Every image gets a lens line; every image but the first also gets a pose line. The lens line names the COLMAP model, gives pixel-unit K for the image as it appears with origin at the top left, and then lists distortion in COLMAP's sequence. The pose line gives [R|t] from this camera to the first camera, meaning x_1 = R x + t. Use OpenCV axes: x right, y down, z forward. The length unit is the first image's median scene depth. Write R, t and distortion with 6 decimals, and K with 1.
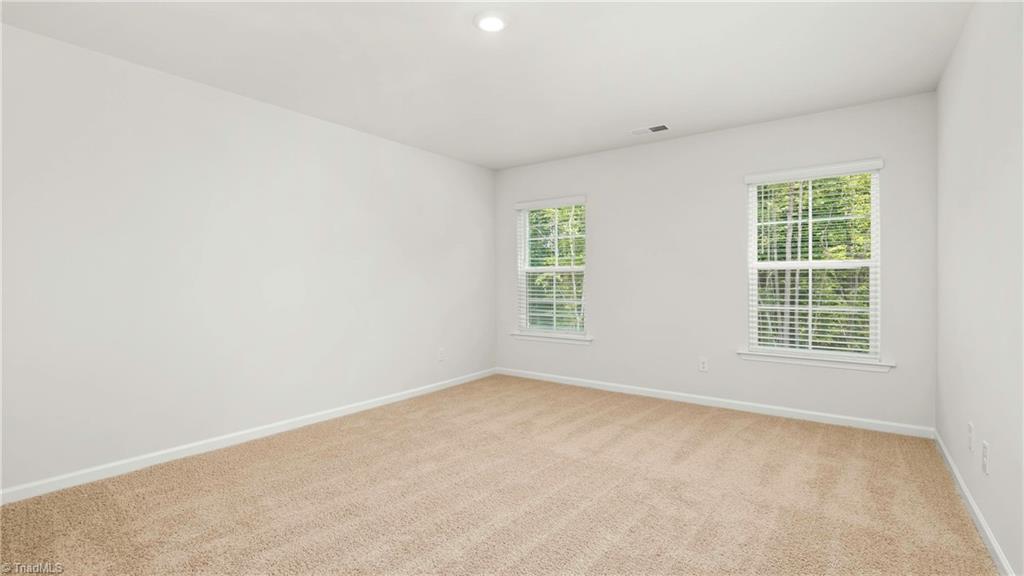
lens RADIAL K [[462.7, 0, 514.3], [0, 462.7, 279.5], [0, 0, 1]] dist [0.000900, -0.000321]
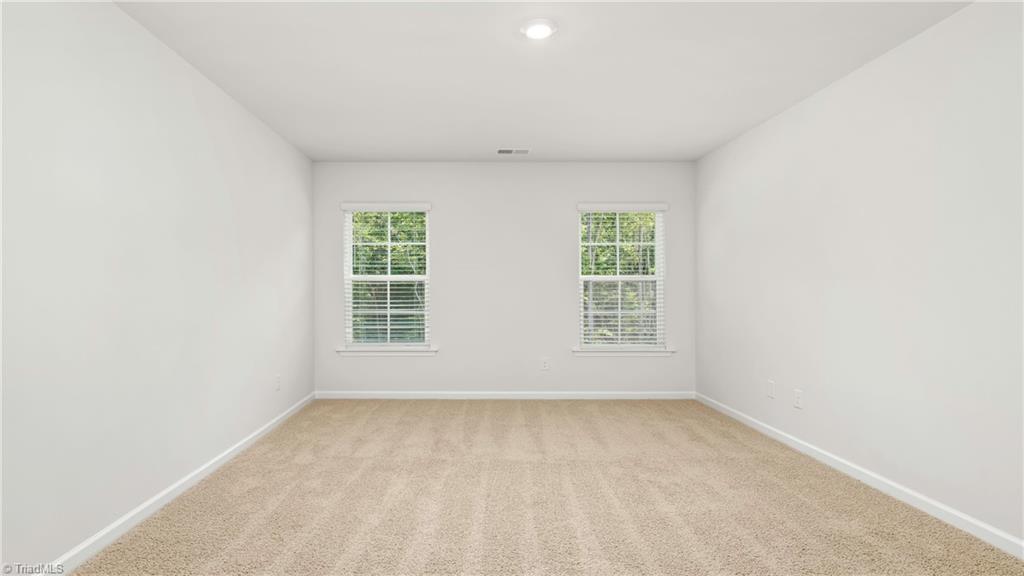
lens RADIAL K [[469.3, 0, 510.9], [0, 469.3, 284.5], [0, 0, 1]] dist [0.001173, 0.001717]
pose [[0.807308, 0.007367, 0.590084, -0.414070], [-0.003553, 0.999965, -0.007624, -0.003695], [-0.590119, 0.004058, 0.807306, 0.132646]]
